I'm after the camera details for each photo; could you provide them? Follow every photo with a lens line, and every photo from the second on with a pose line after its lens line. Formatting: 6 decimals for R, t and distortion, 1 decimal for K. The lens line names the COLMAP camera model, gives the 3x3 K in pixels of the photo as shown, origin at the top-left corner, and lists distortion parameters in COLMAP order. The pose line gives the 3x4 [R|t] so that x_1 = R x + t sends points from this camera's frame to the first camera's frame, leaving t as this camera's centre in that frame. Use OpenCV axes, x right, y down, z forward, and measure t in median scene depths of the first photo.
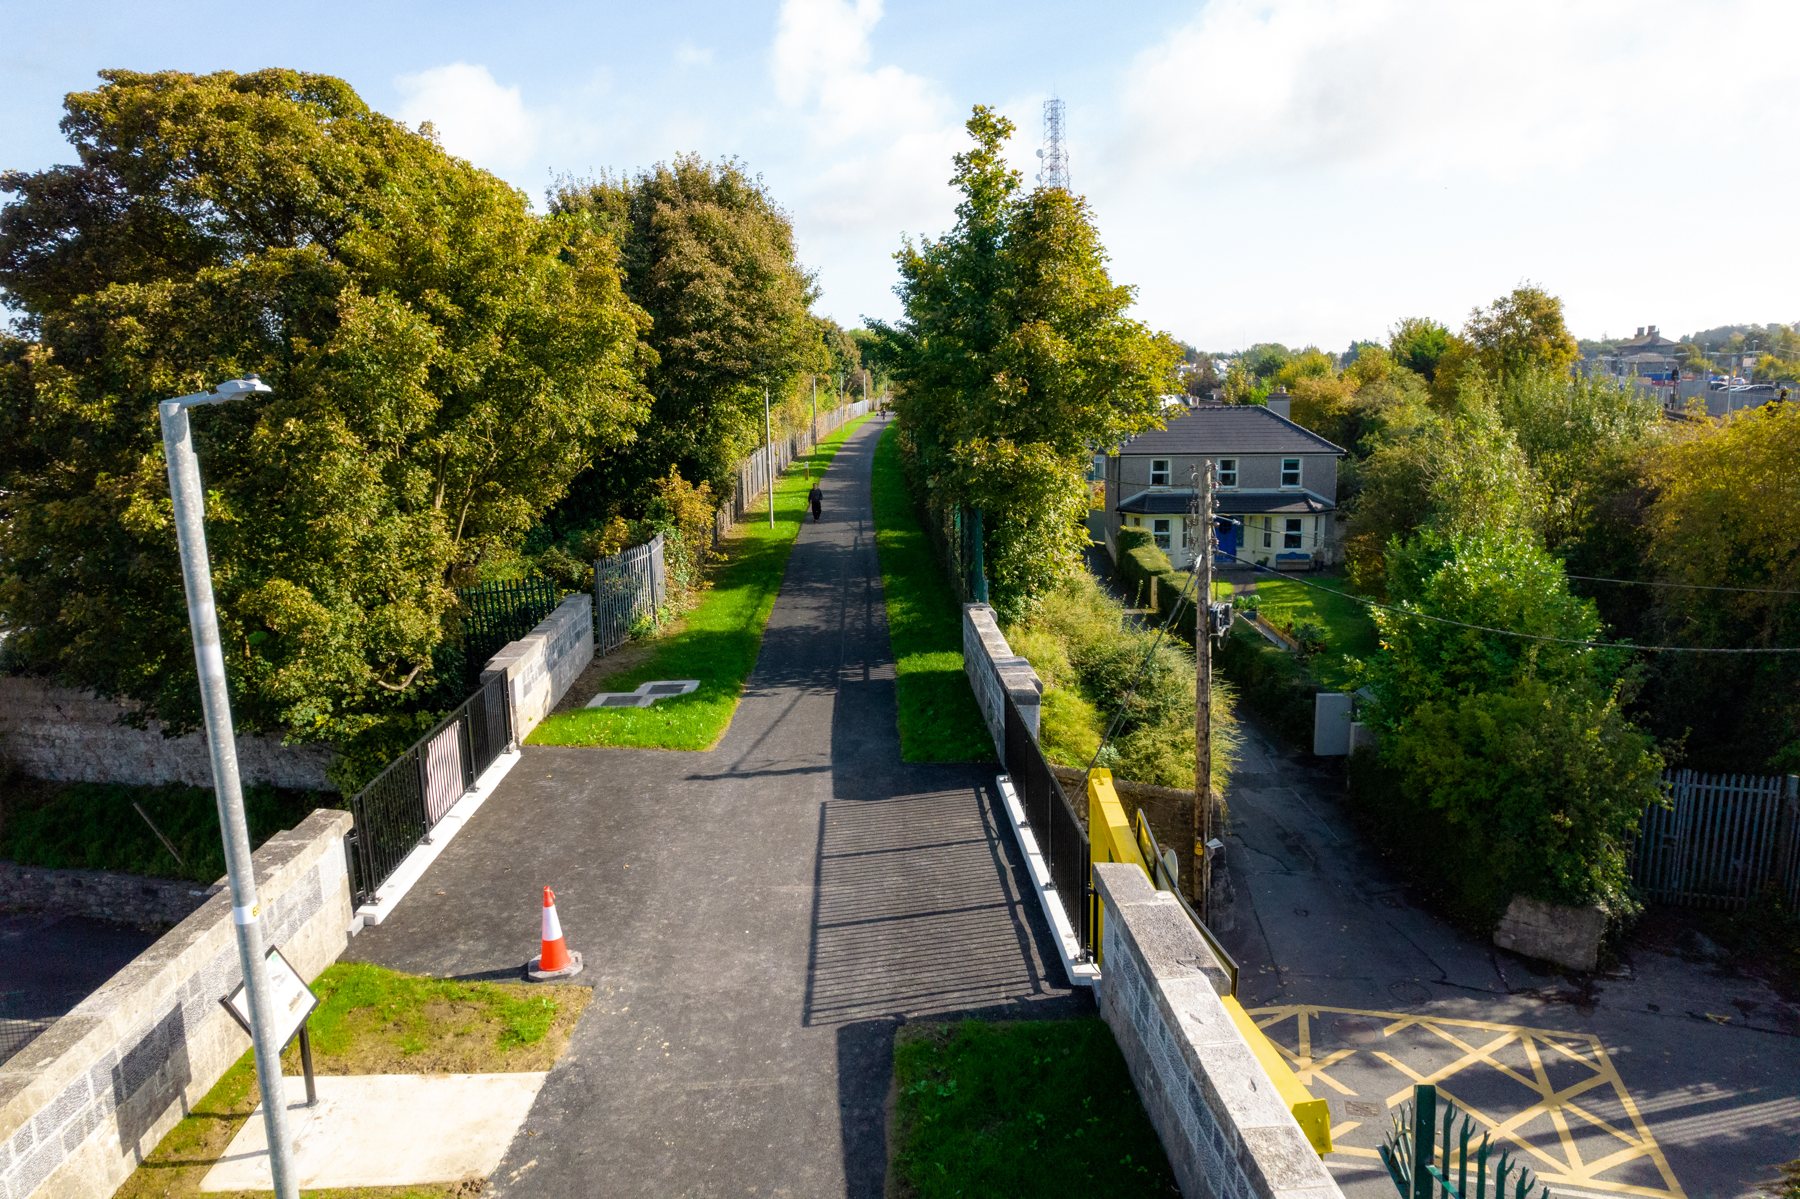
lens RADIAL K [[1156.2, 0, 911.1], [0, 1156.2, 595.1], [0, 0, 1]] dist [-0.083026, 0.074041]
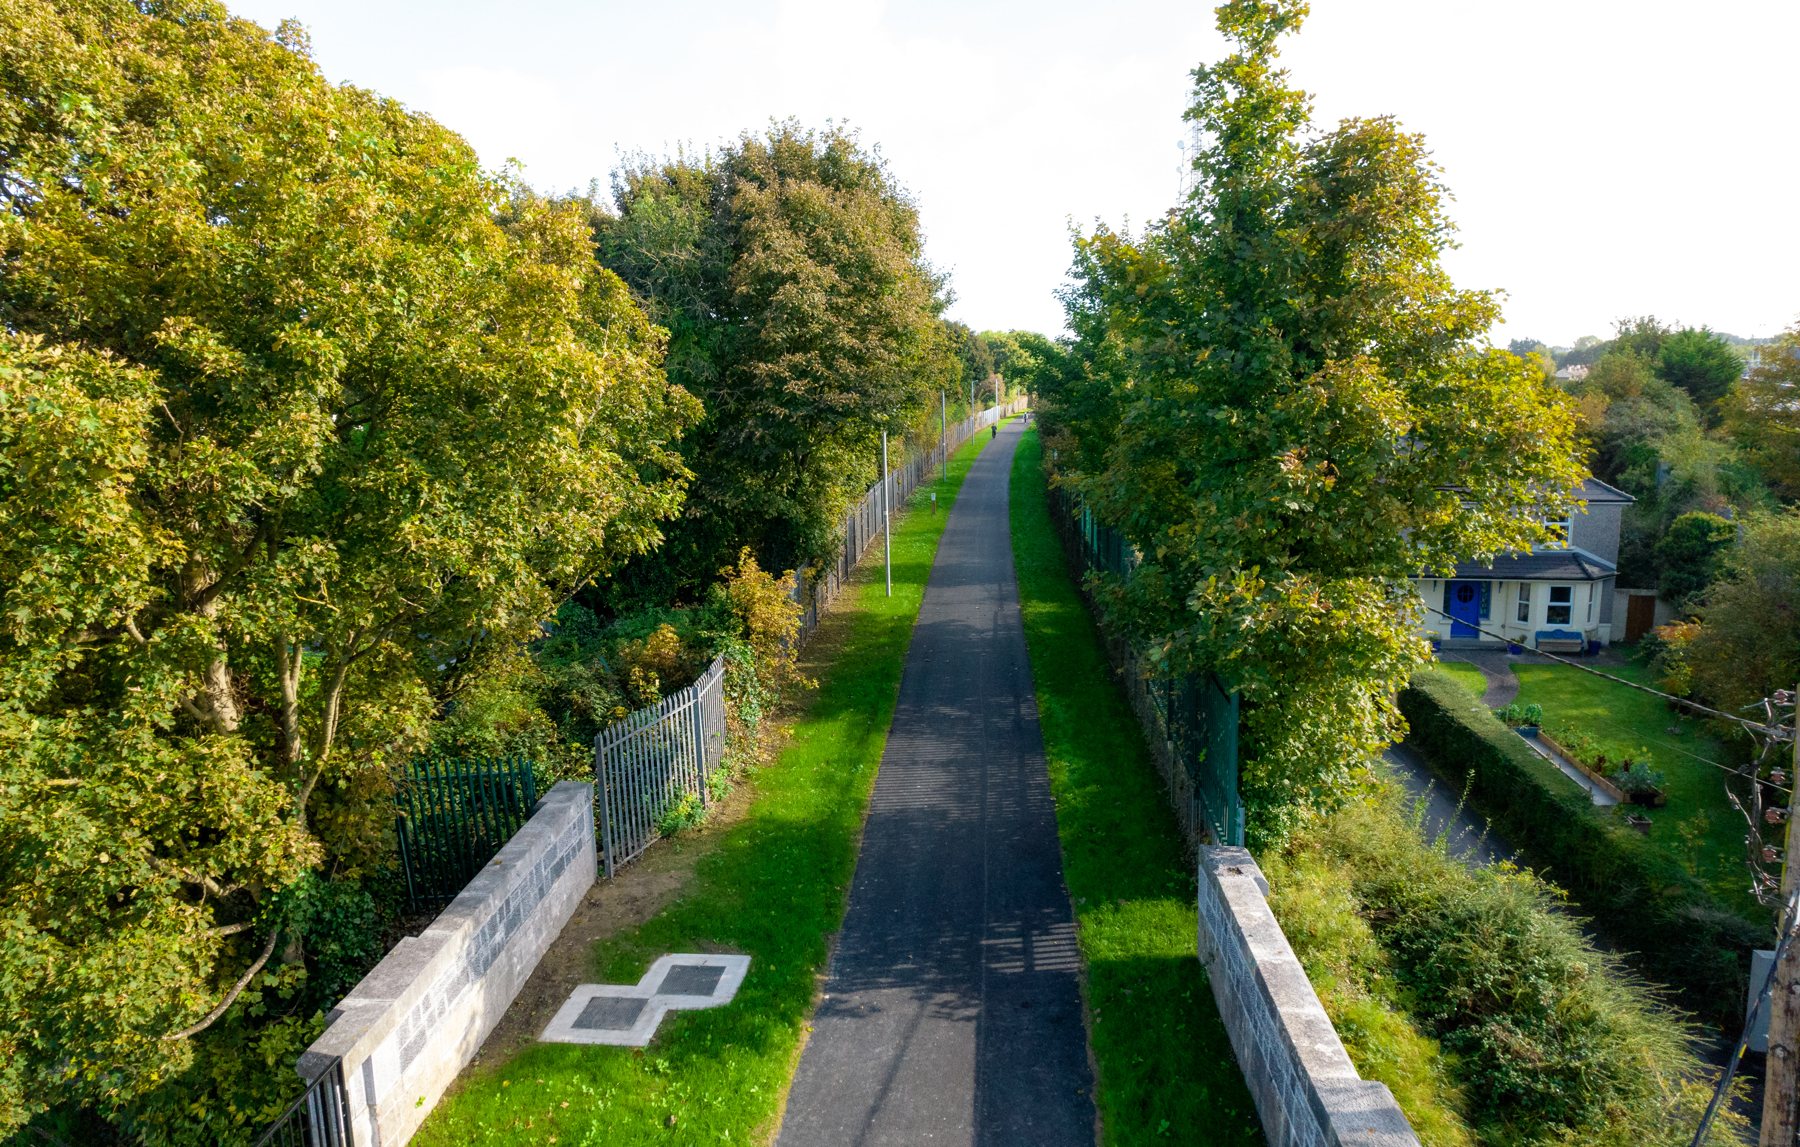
lens RADIAL K [[1150.2, 0, 909.0], [0, 1150.2, 590.7], [0, 0, 1]] dist [-0.091136, 0.087967]
pose [[0.993827, 0.016490, -0.109712, -0.038350], [-0.016626, 0.999862, -0.000332, -0.115520], [0.109691, 0.002154, 0.993963, 0.410836]]
